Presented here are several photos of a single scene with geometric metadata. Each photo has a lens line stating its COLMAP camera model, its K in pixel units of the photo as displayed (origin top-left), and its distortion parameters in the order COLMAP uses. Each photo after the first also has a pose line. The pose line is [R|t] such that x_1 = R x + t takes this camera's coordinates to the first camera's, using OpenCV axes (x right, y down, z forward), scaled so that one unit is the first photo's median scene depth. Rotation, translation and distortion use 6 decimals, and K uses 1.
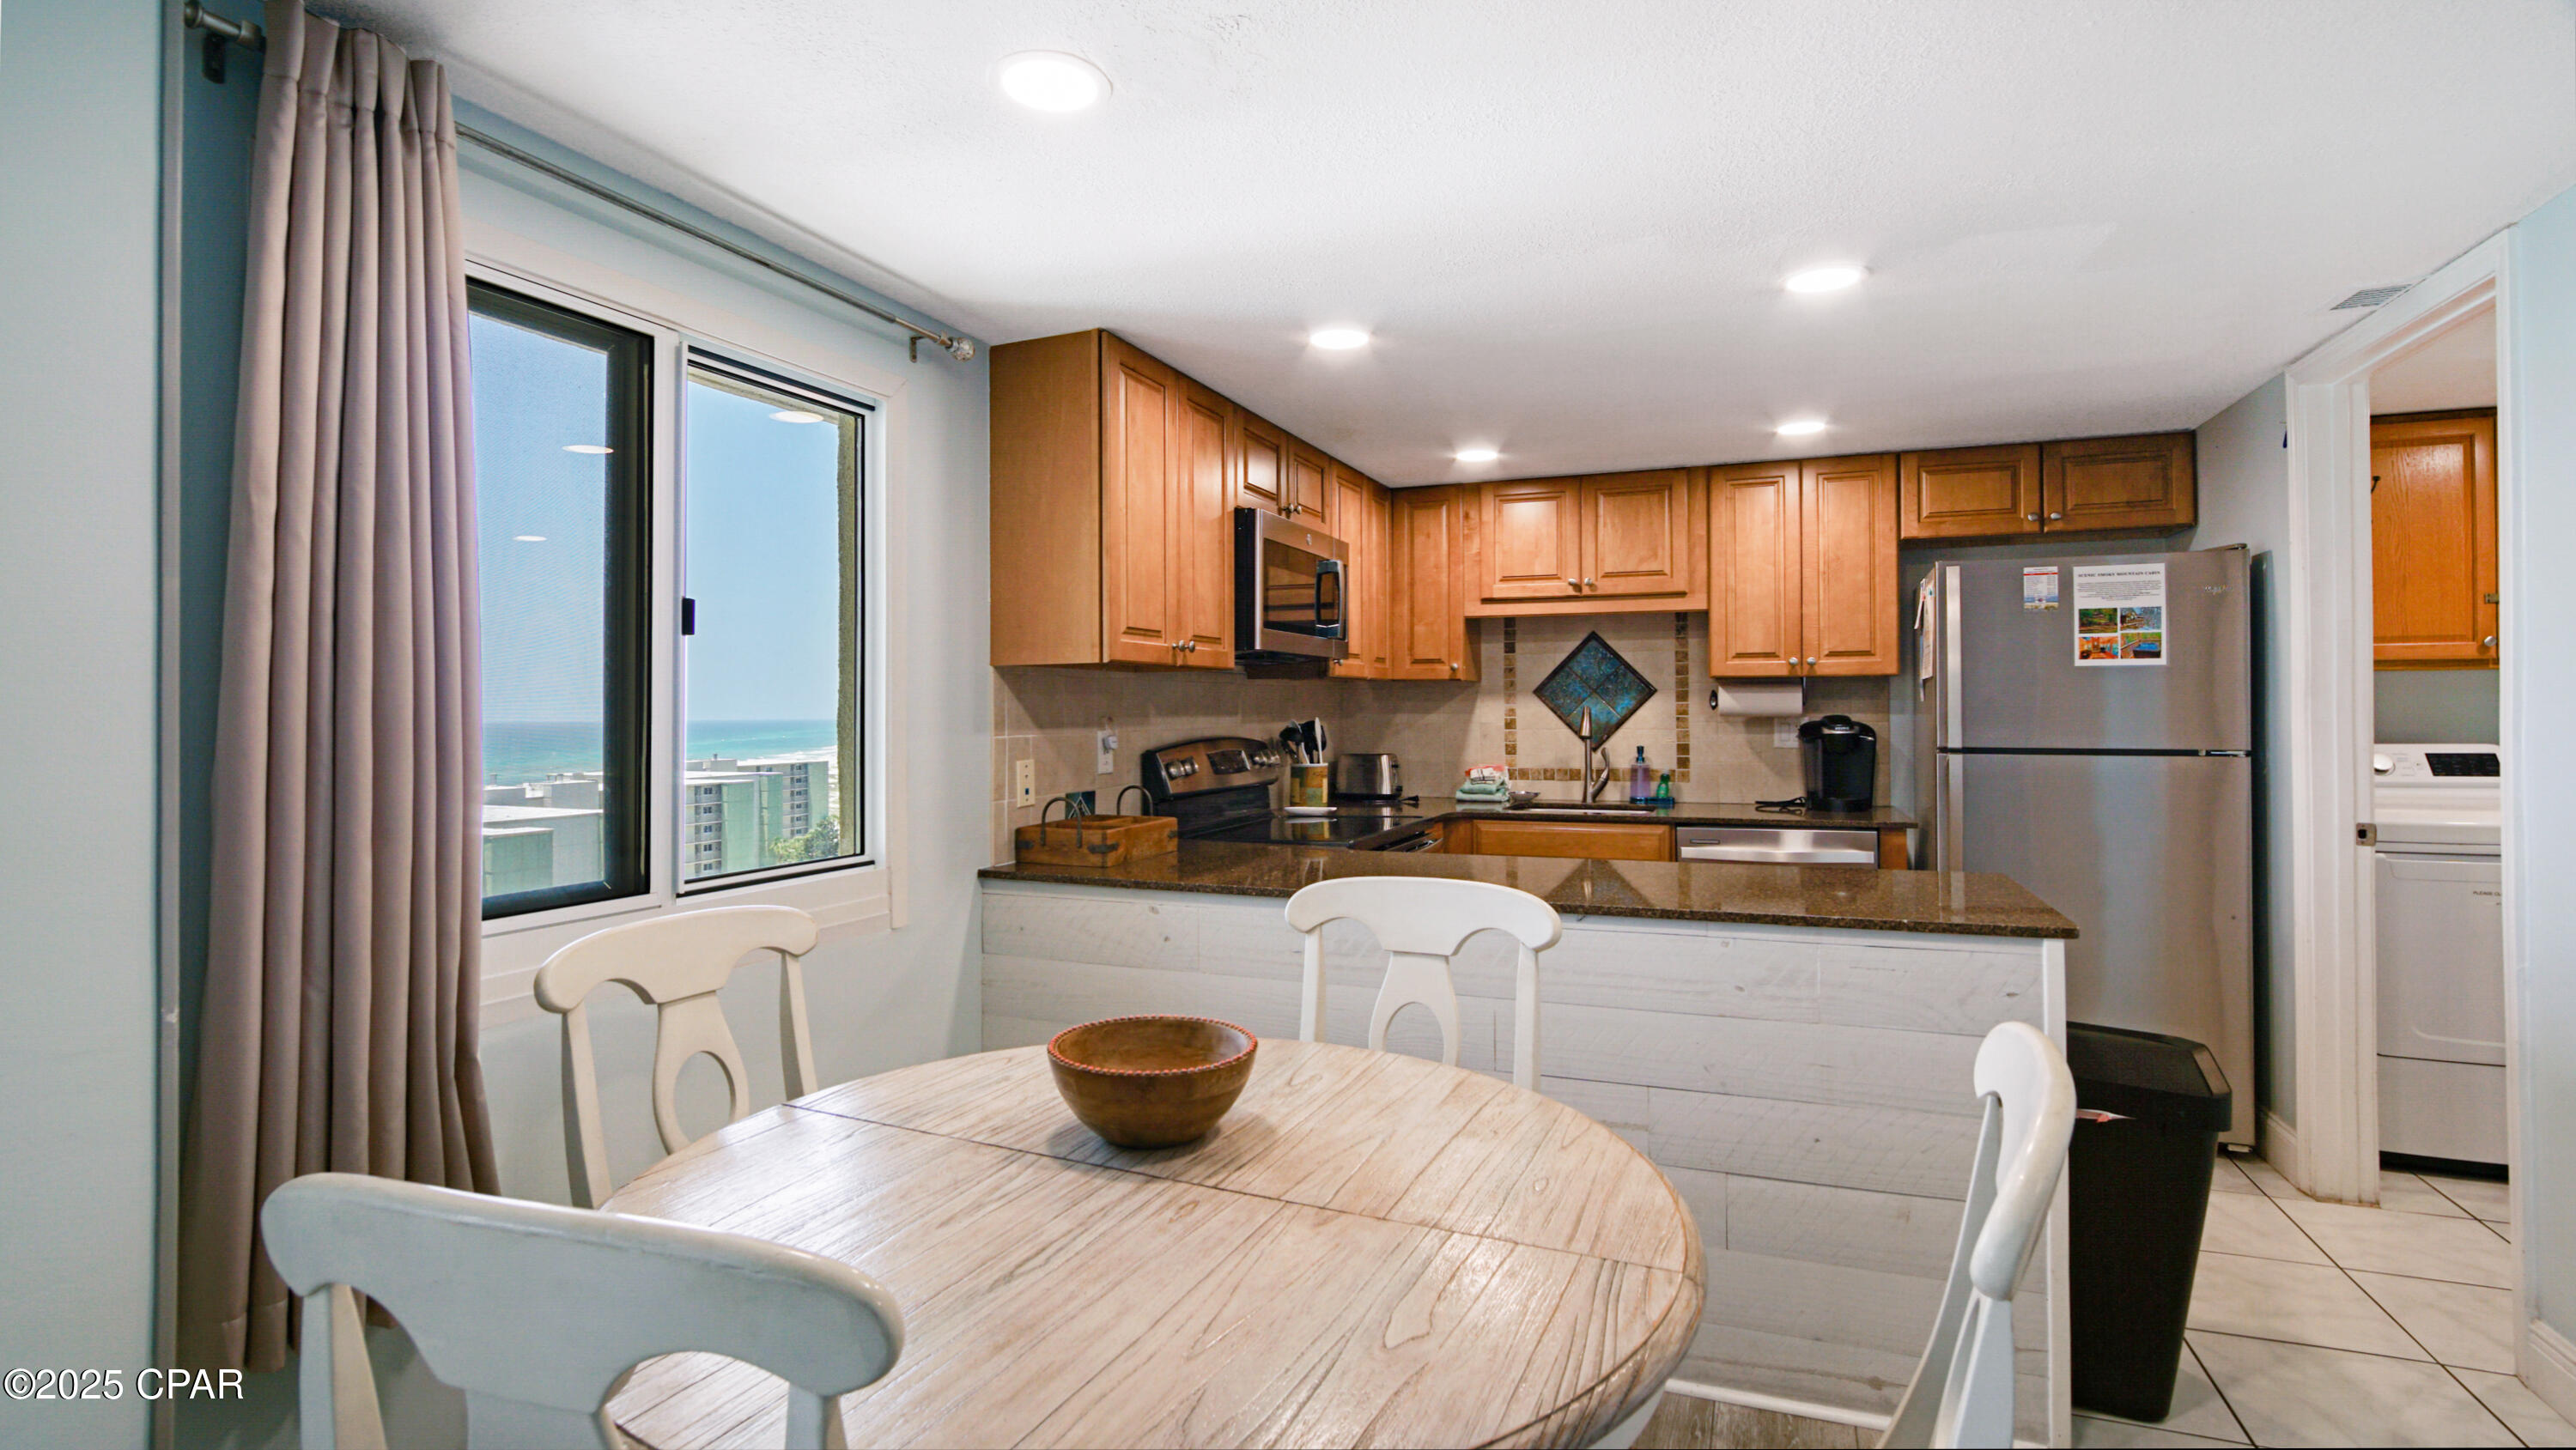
lens RADIAL K [[1190.6, 0, 1288.0], [0, 1190.6, 697.4], [0, 0, 1]] dist [-0.002281, -0.000129]
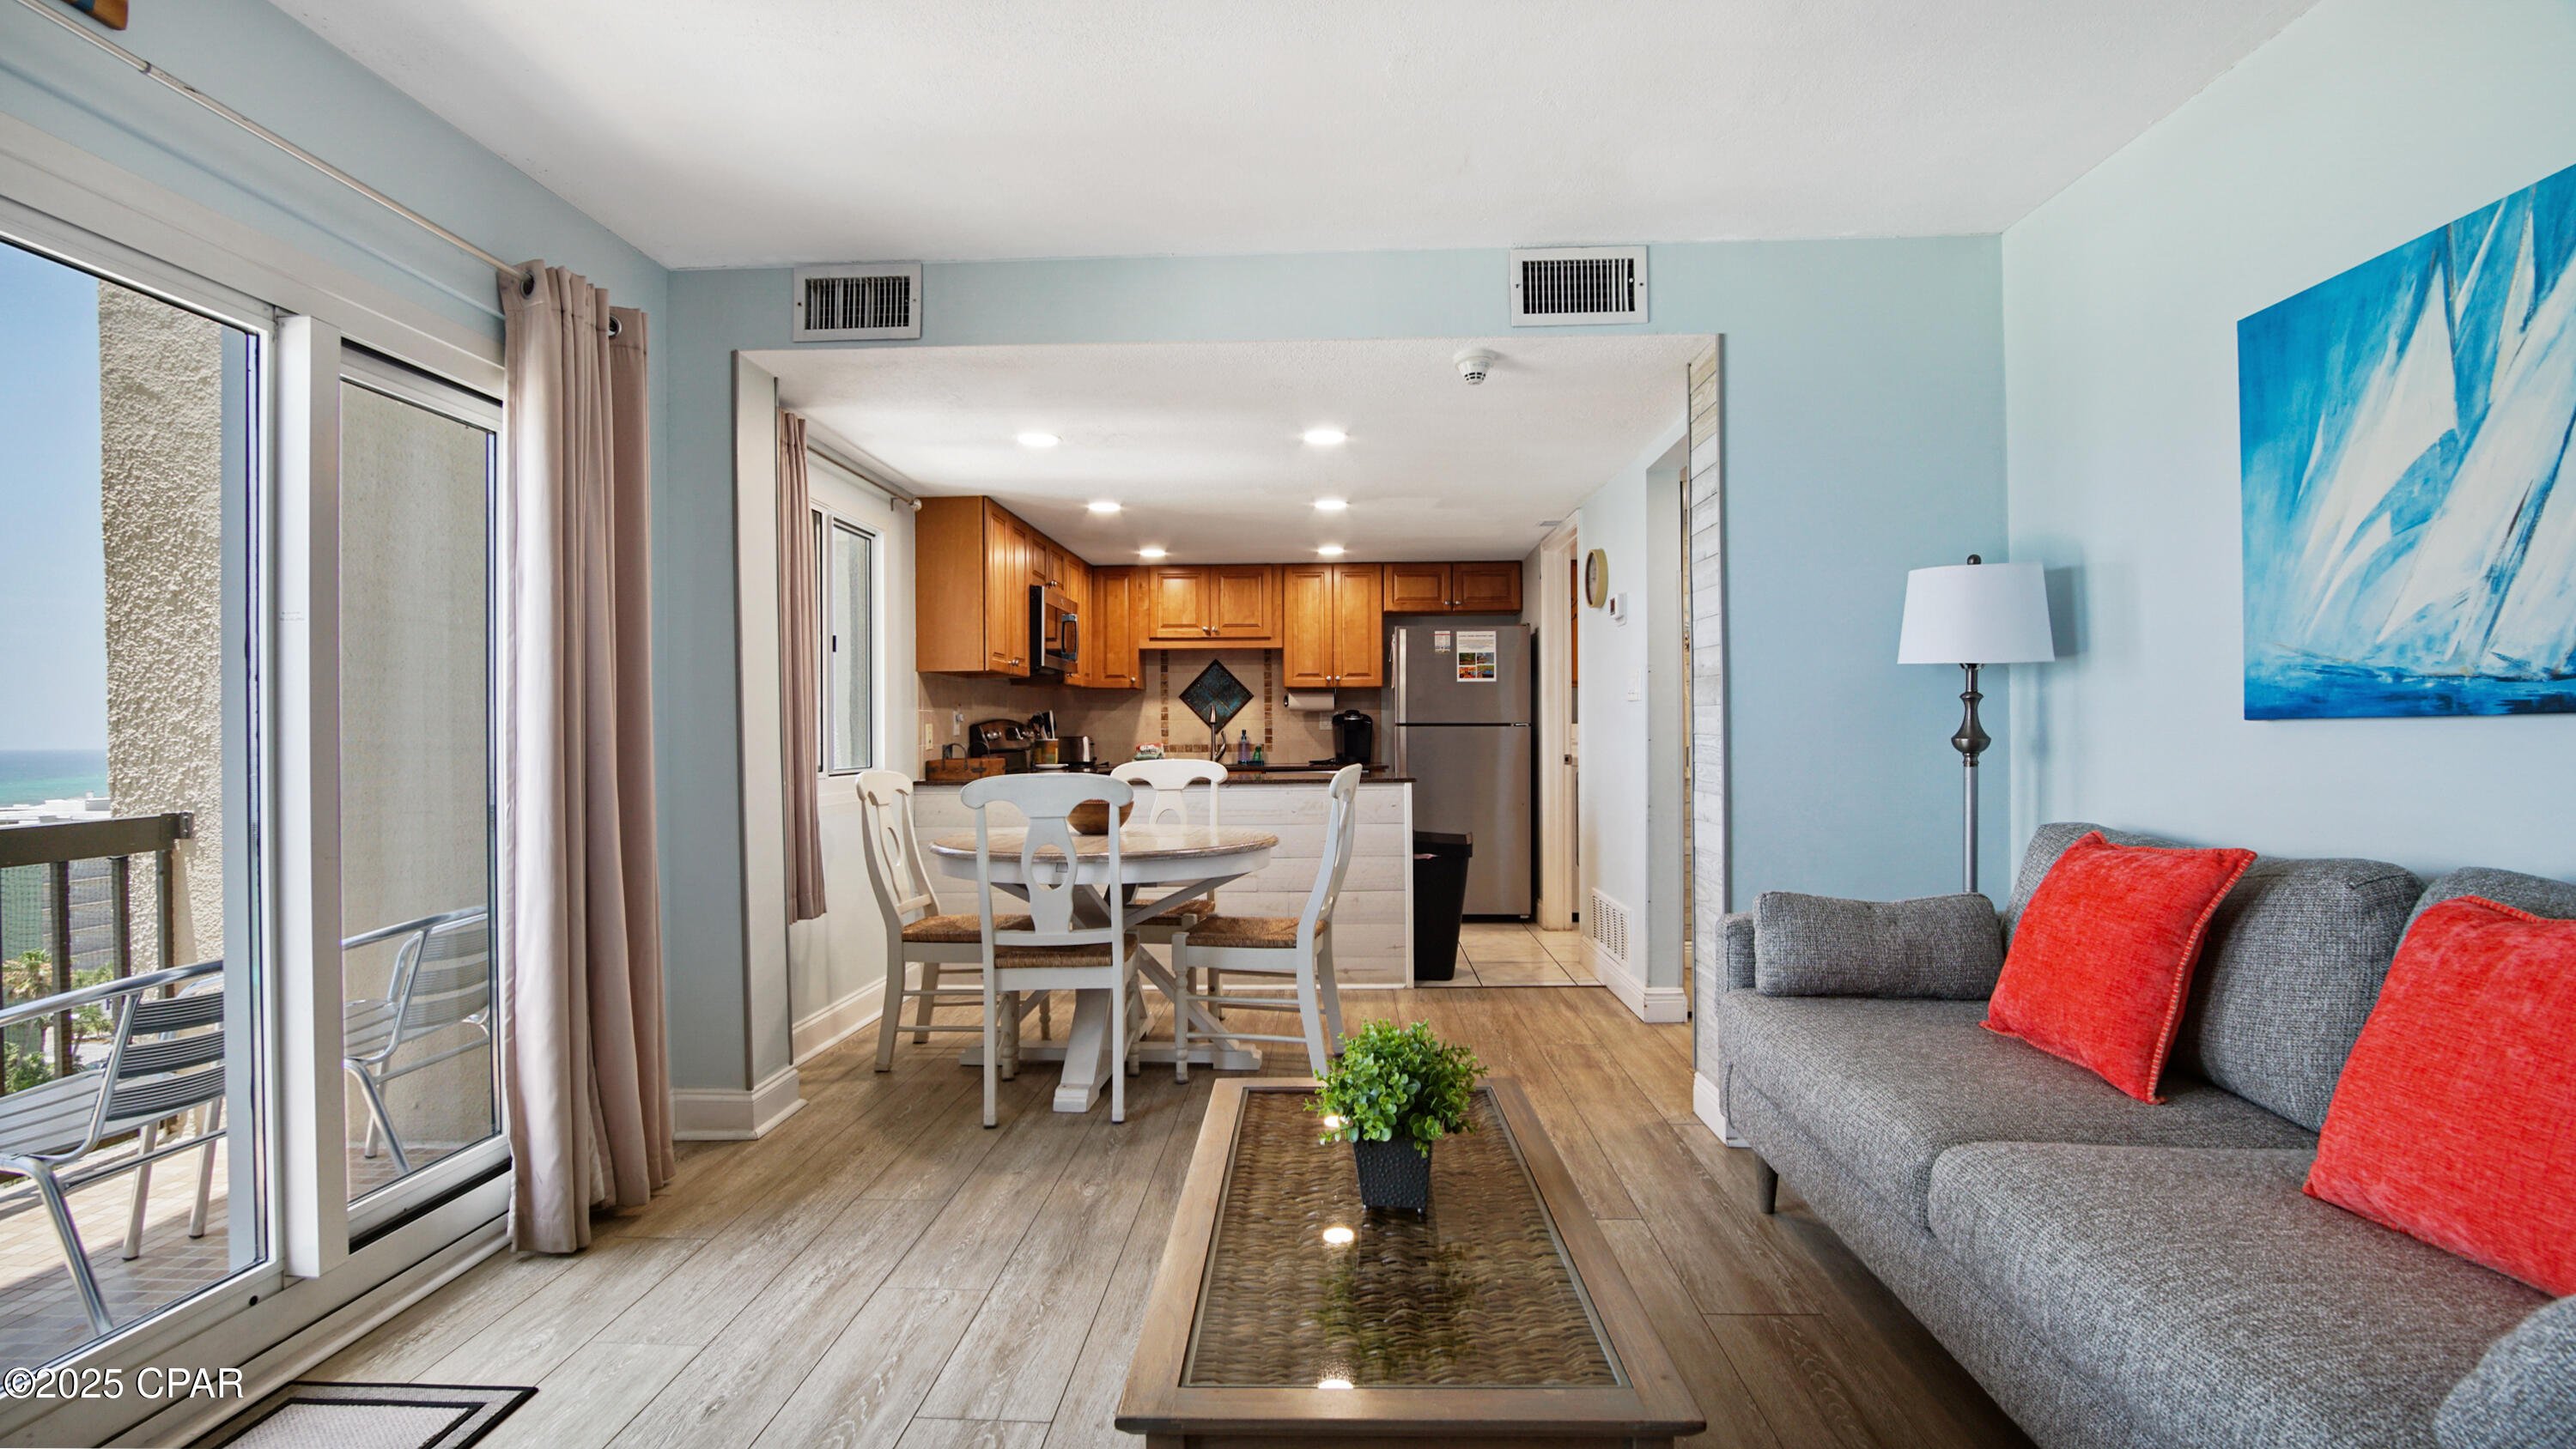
lens RADIAL K [[1151.7, 0, 1270.9], [0, 1151.7, 737.3], [0, 0, 1]] dist [-0.027555, 0.004409]
pose [[0.946898, -0.001460, 0.321531, -0.196051], [-0.002398, 0.999930, 0.011600, 0.035388], [-0.321526, -0.011755, 0.946828, -0.564065]]
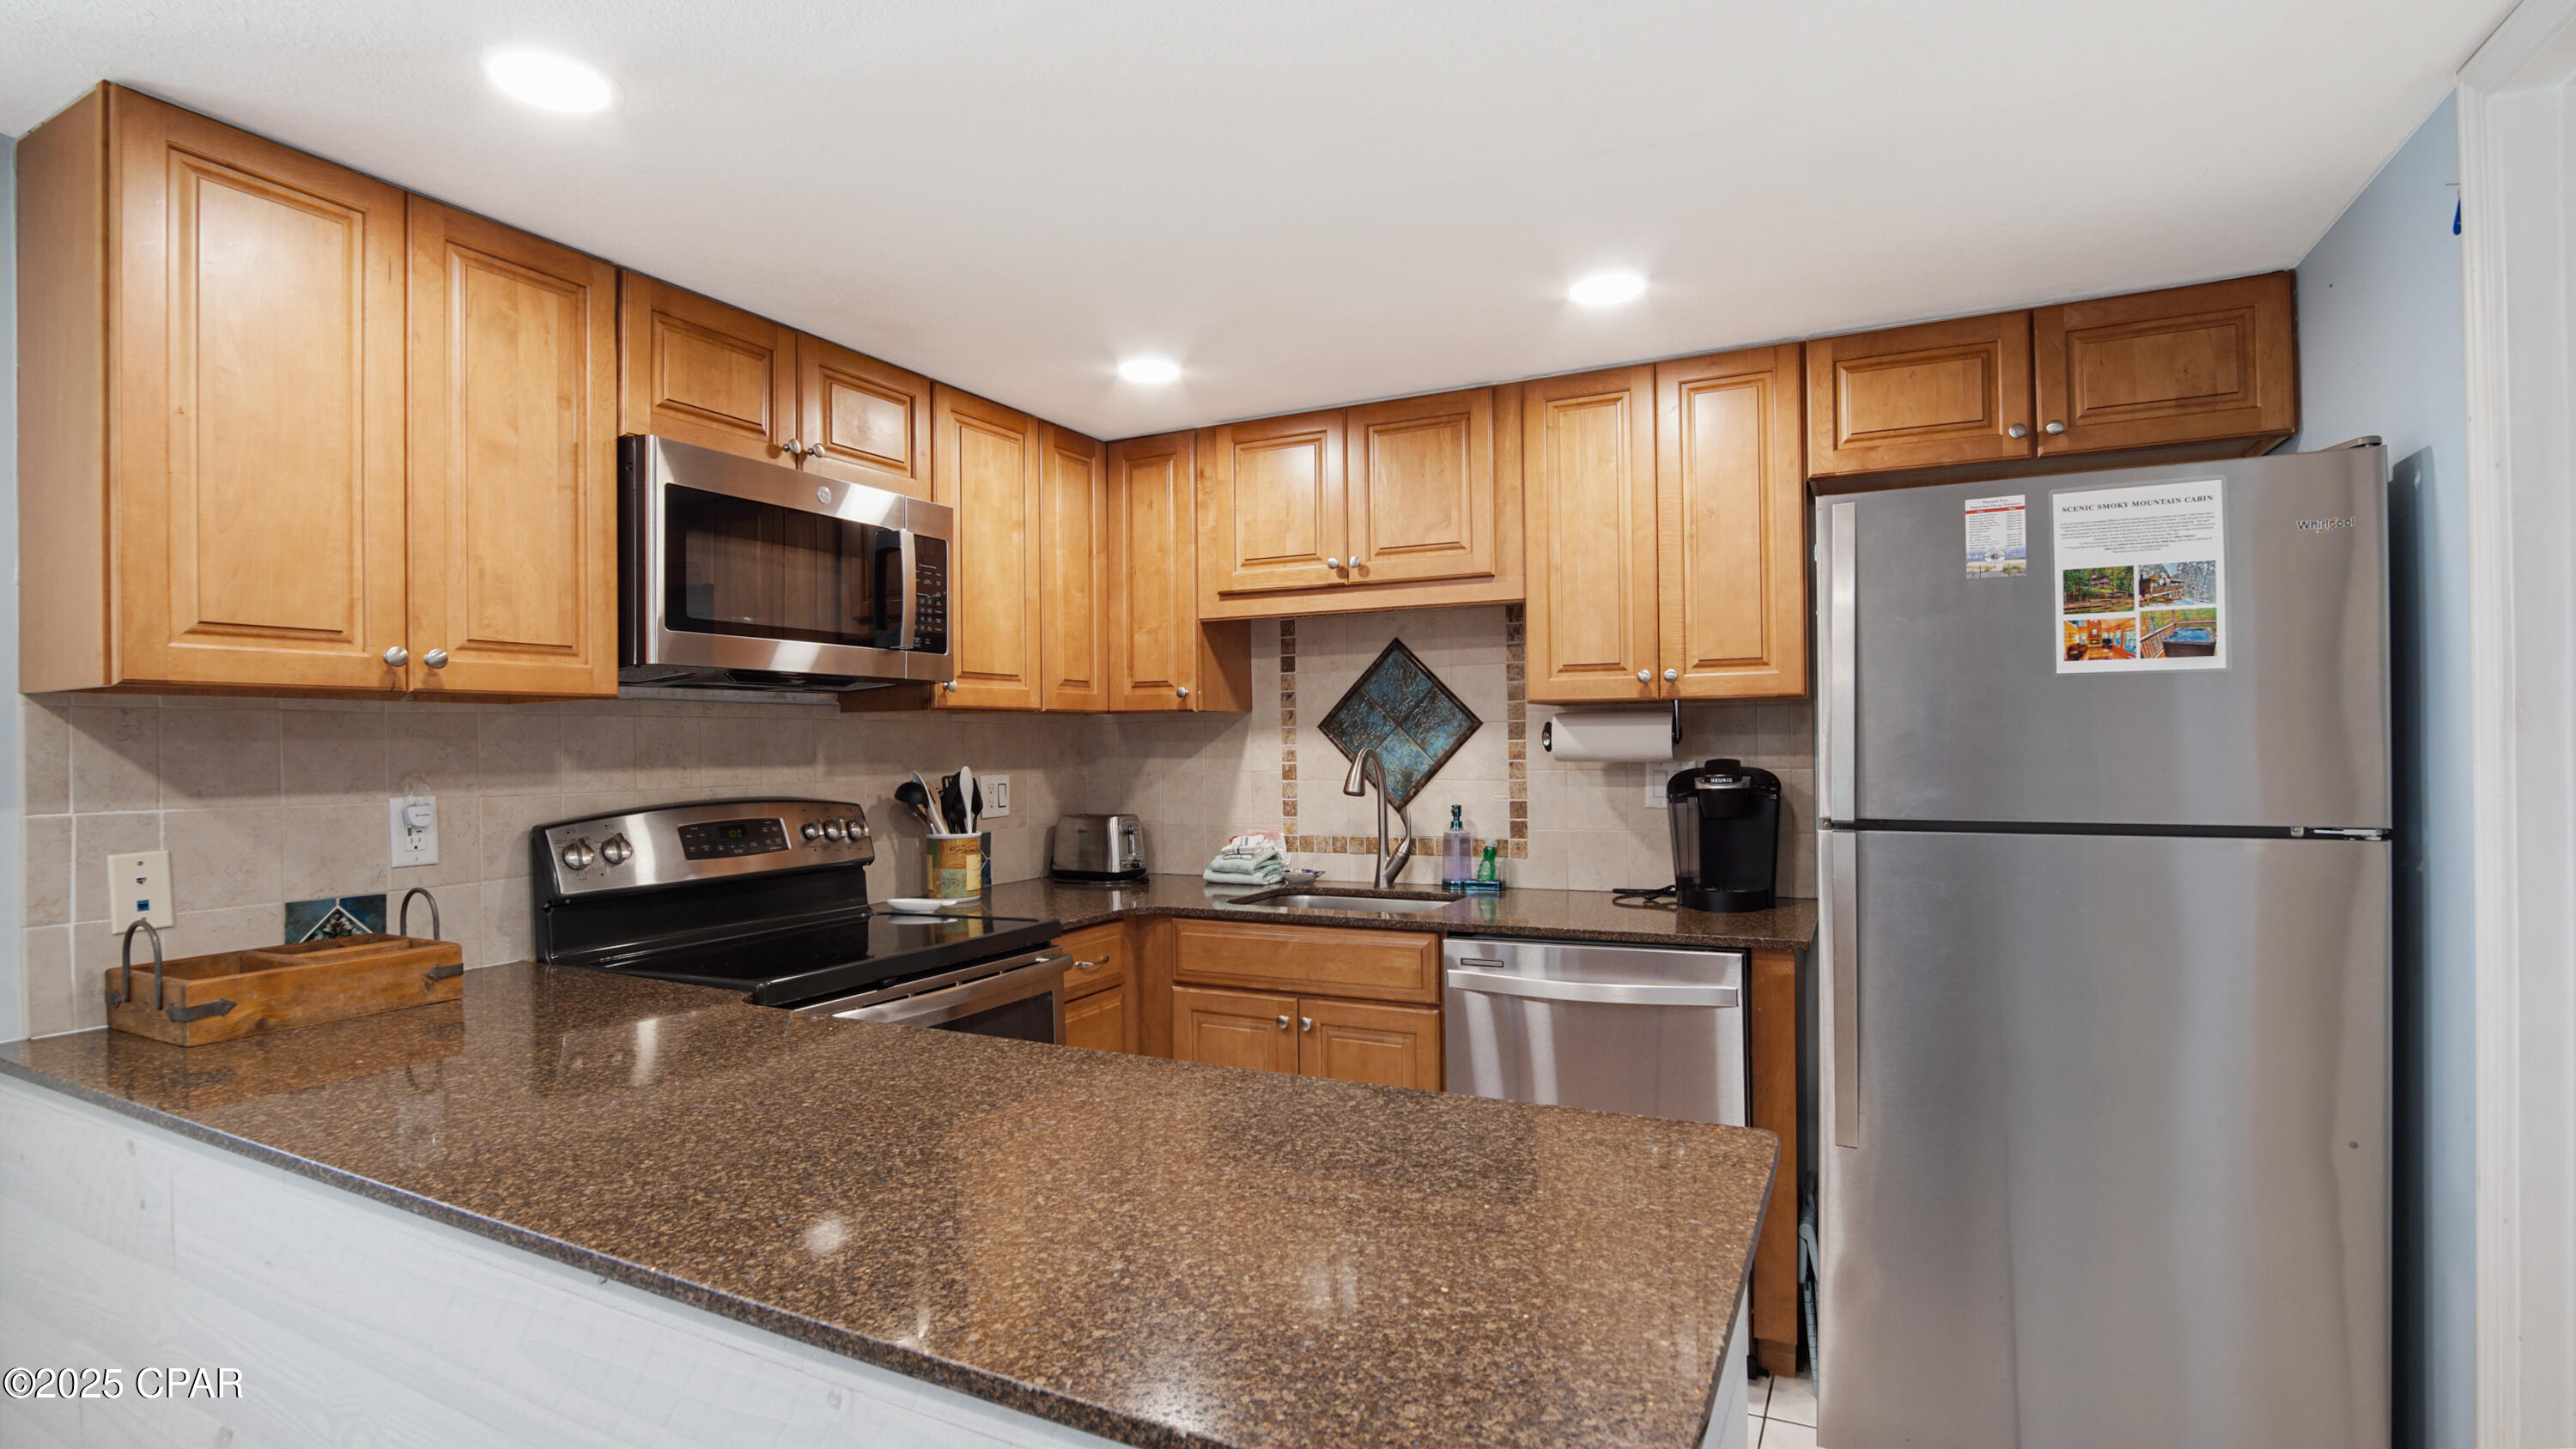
lens RADIAL K [[1217.3, 0, 1270.0], [0, 1217.3, 732.9], [0, 0, 1]] dist [-0.016384, 0.000539]
pose [[0.995844, -0.008042, -0.090723, 0.274668], [0.008057, 0.999968, -0.000205, -0.001250], [0.090721, -0.000527, 0.995876, 0.321292]]
